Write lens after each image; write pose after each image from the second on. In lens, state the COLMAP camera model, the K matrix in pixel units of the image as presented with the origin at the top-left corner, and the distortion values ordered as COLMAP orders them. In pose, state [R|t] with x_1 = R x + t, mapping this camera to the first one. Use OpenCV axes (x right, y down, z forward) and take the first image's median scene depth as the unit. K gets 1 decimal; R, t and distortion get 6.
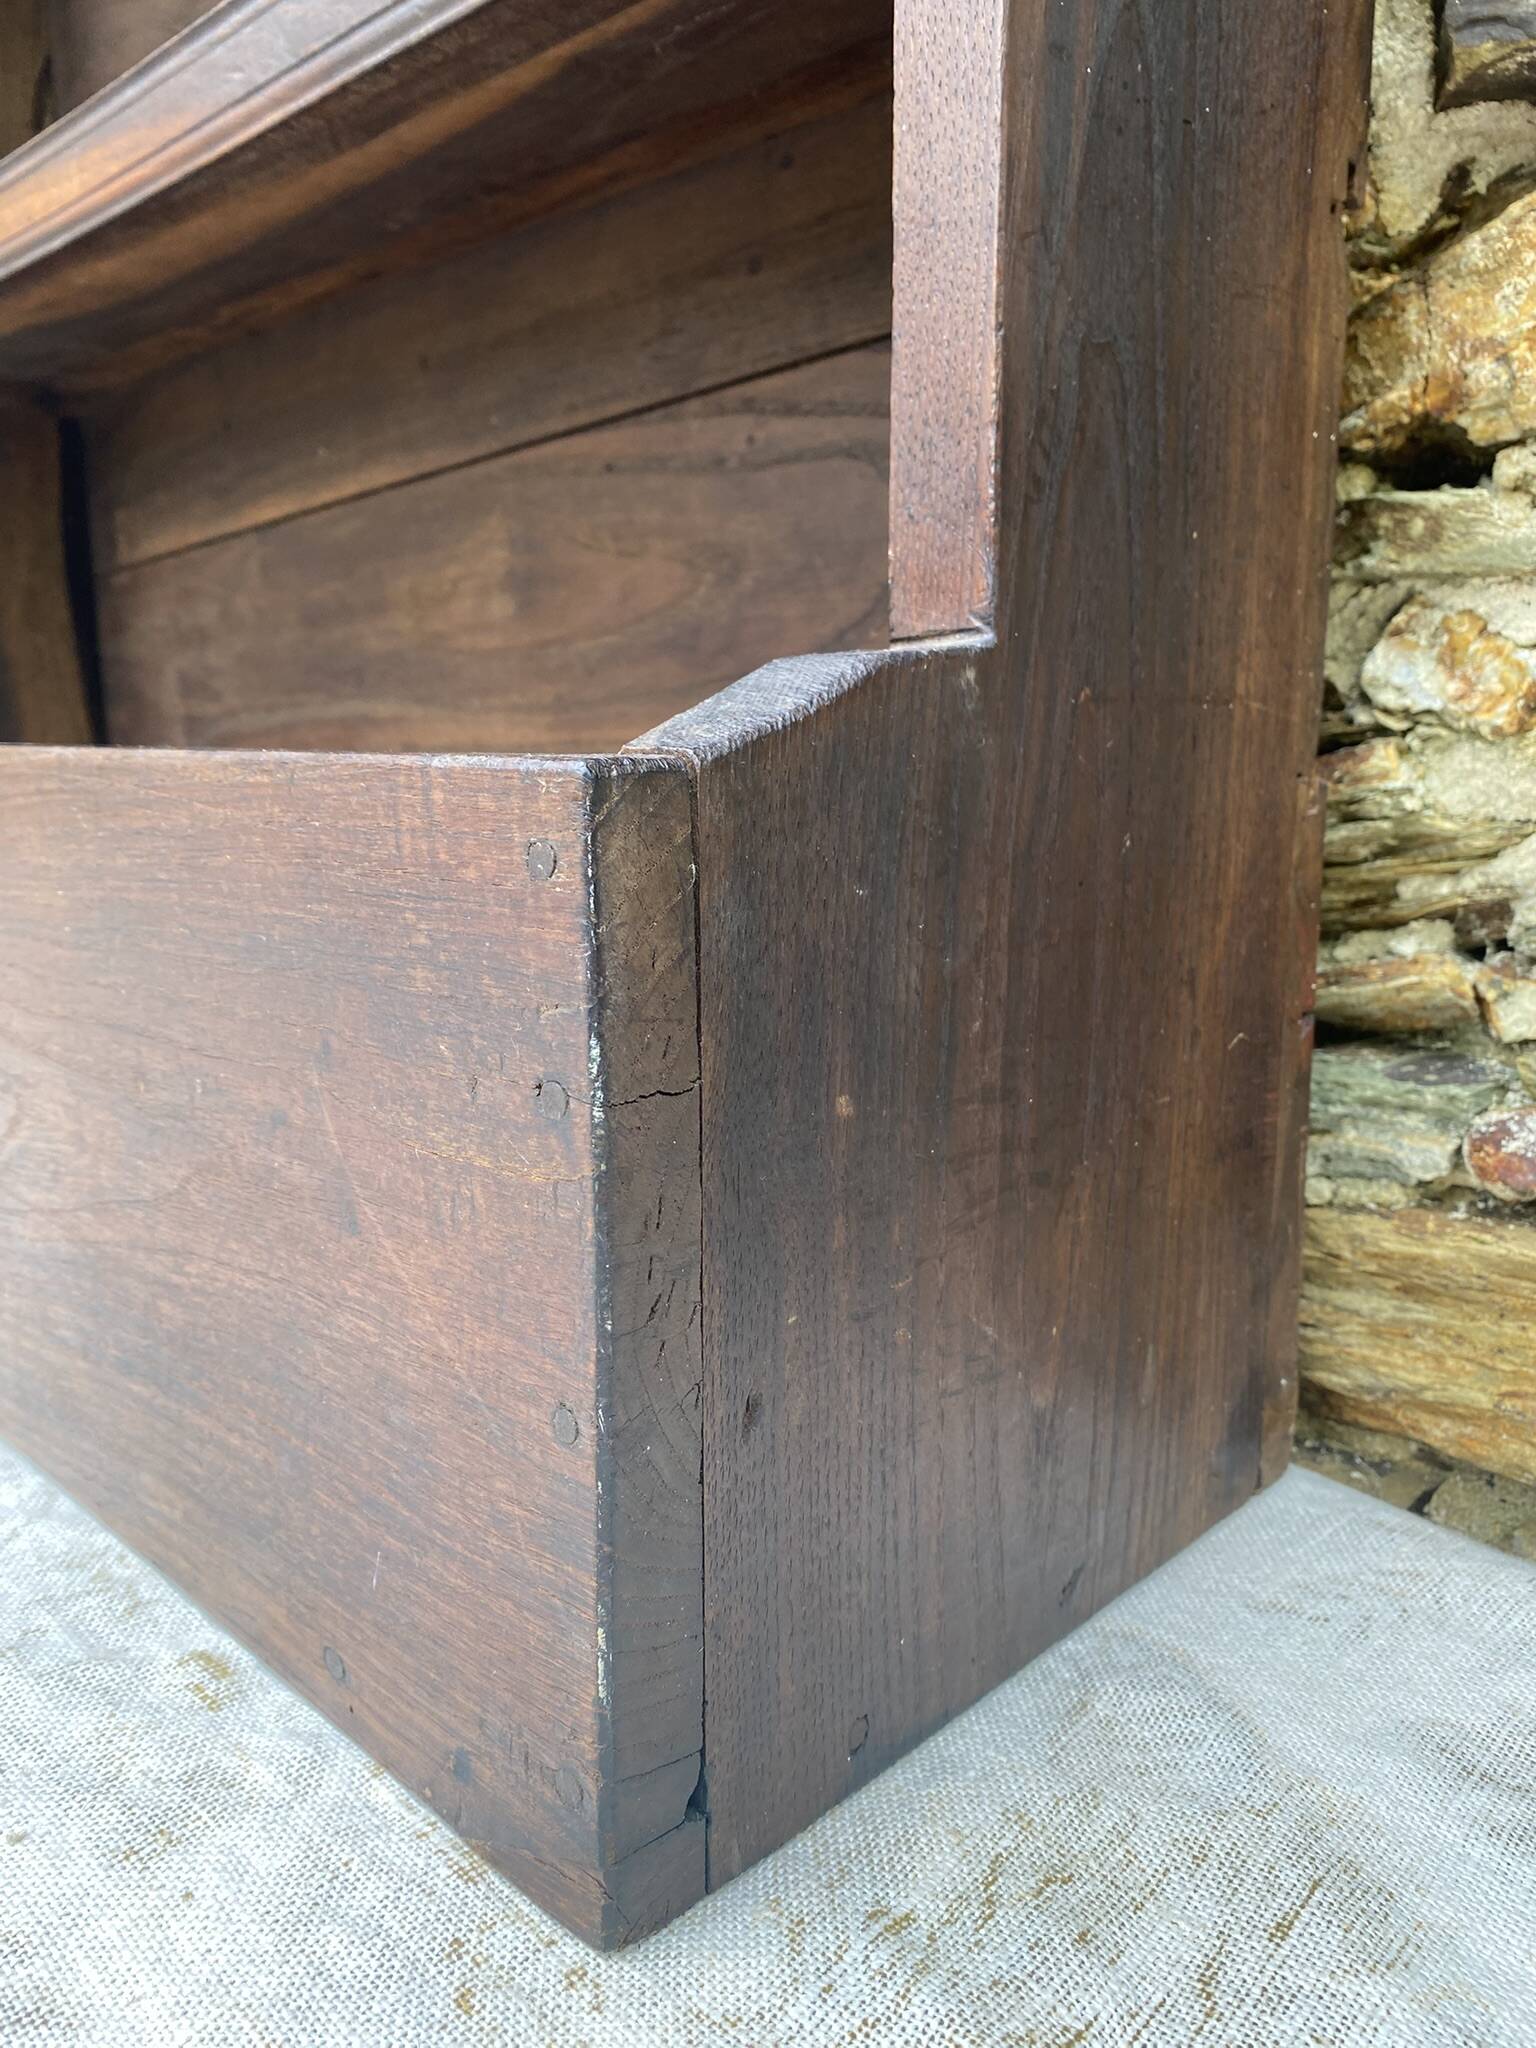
lens RADIAL K [[1550.9, 0, 782.4], [0, 1550.9, 1031.8], [0, 0, 1]] dist [0.018416, -0.012064]
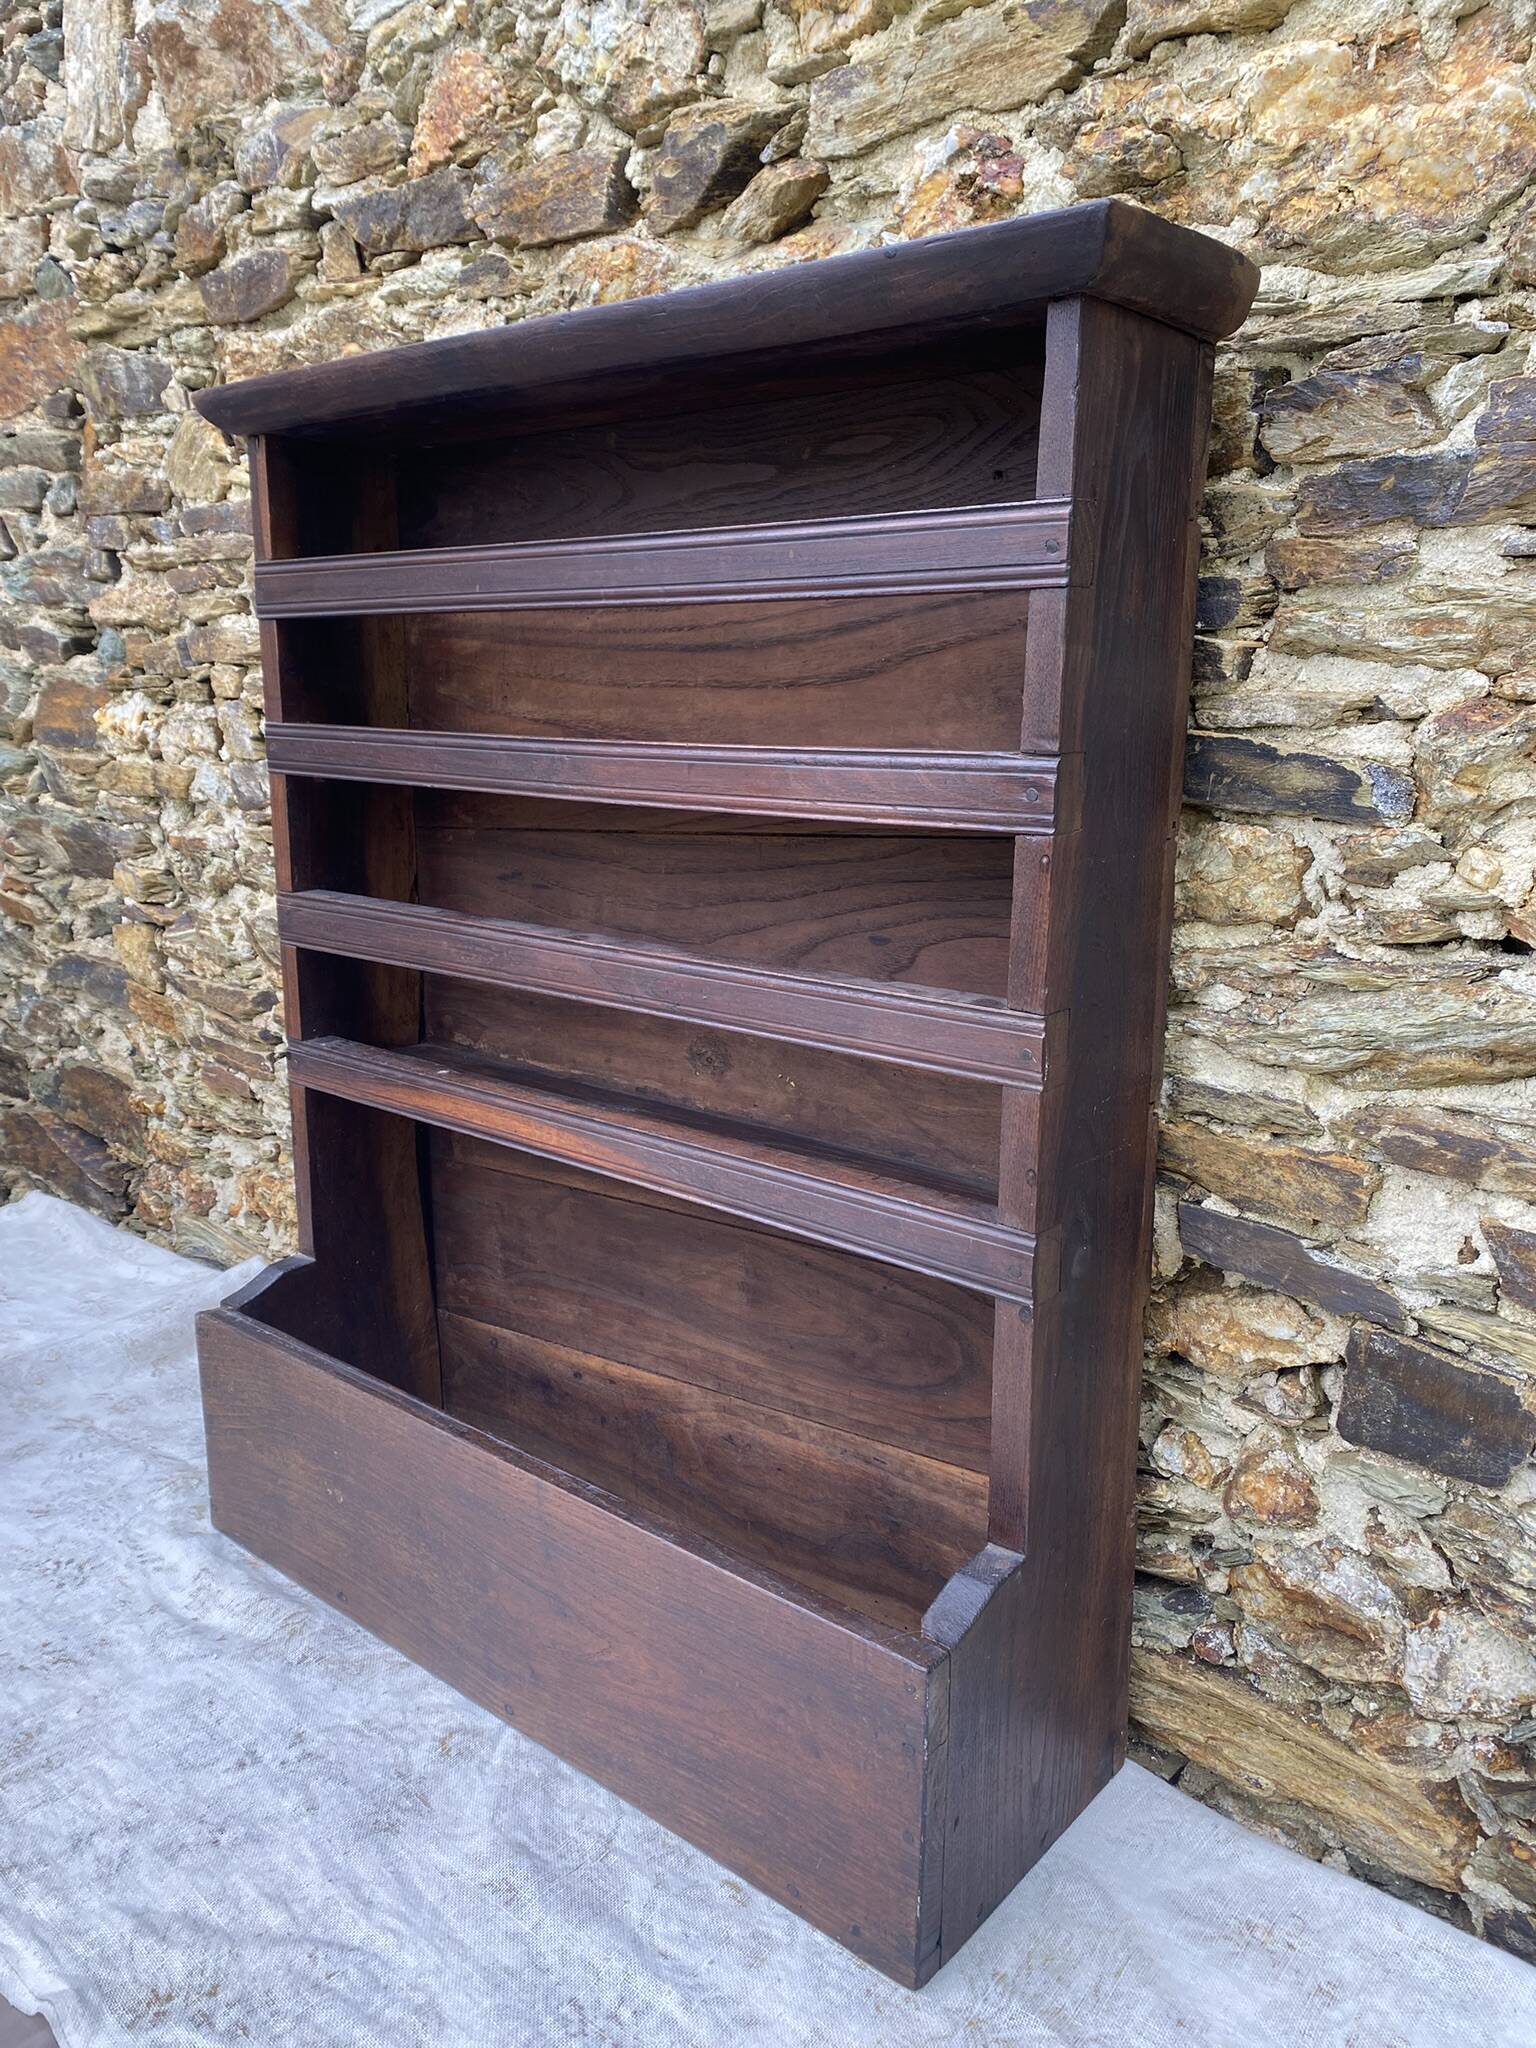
lens RADIAL K [[1550.9, 0, 770.3], [0, 1550.9, 1011.6], [0, 0, 1]] dist [0.018416, -0.012064]
pose [[0.997173, -0.006366, 0.074866, -0.433147], [0.005098, 0.999841, 0.017111, -1.016498], [-0.074963, -0.016681, 0.997047, -1.472969]]
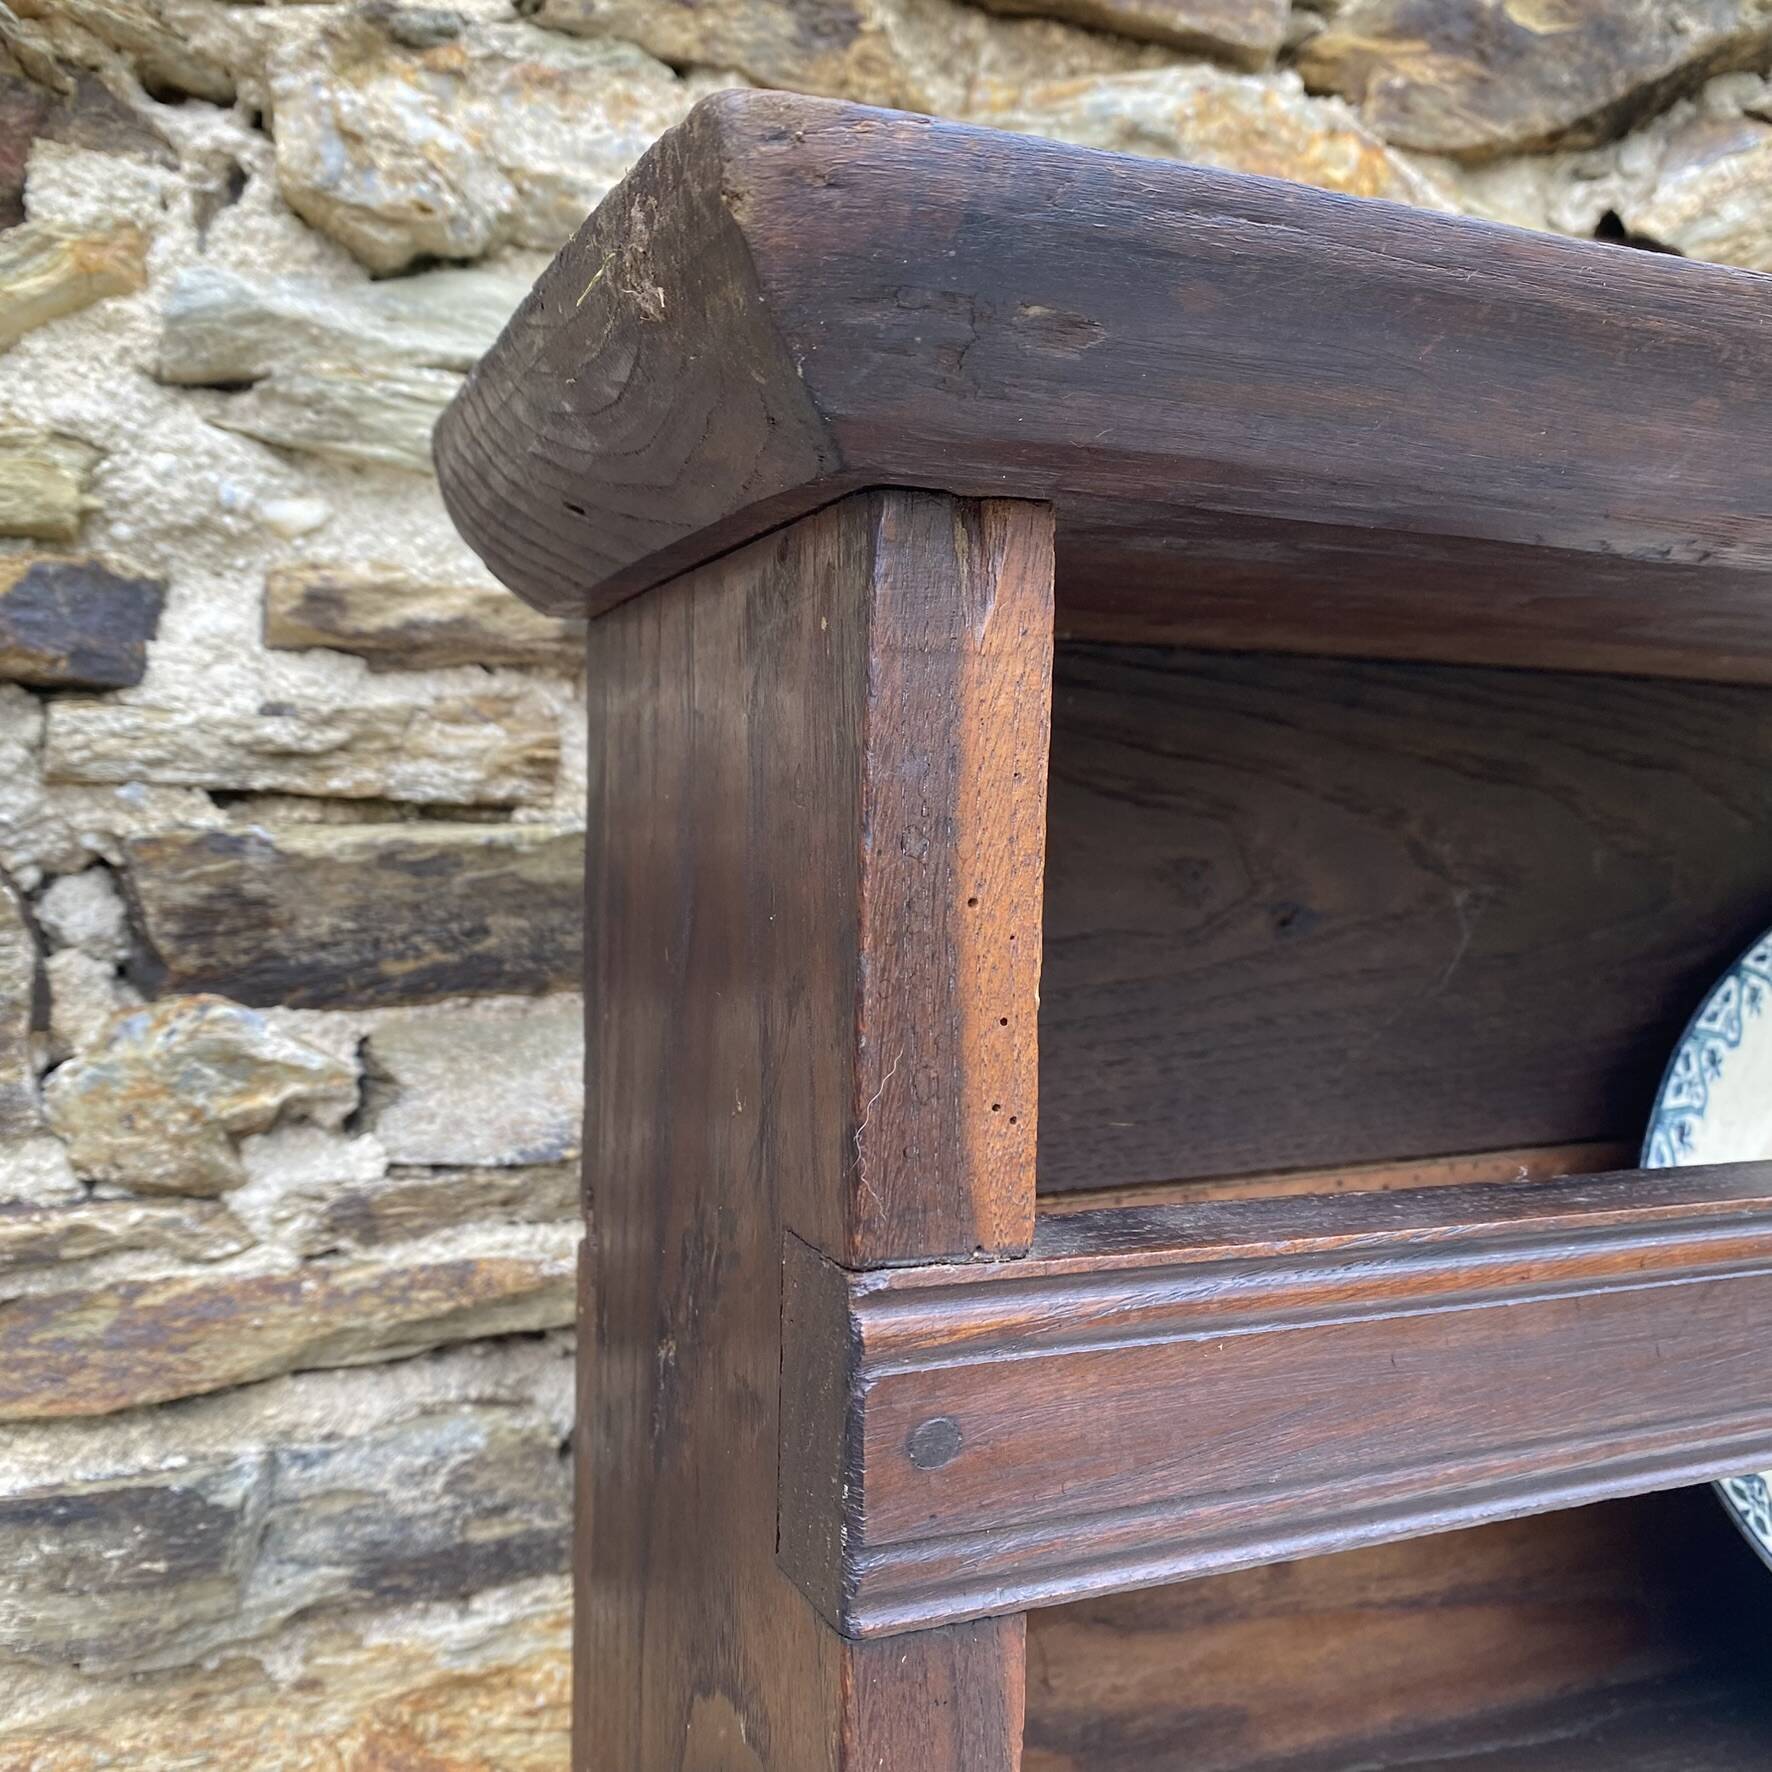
lens RADIAL K [[1793.6, 0, 894.0], [0, 1793.6, 888.9], [0, 0, 1]] dist [0.002985, 0.000000]
pose [[0.357210, -0.031319, 0.933499, -1.721846], [0.157221, 0.987193, -0.027042, -1.972240], [-0.920697, 0.156425, 0.357560, 1.513037]]
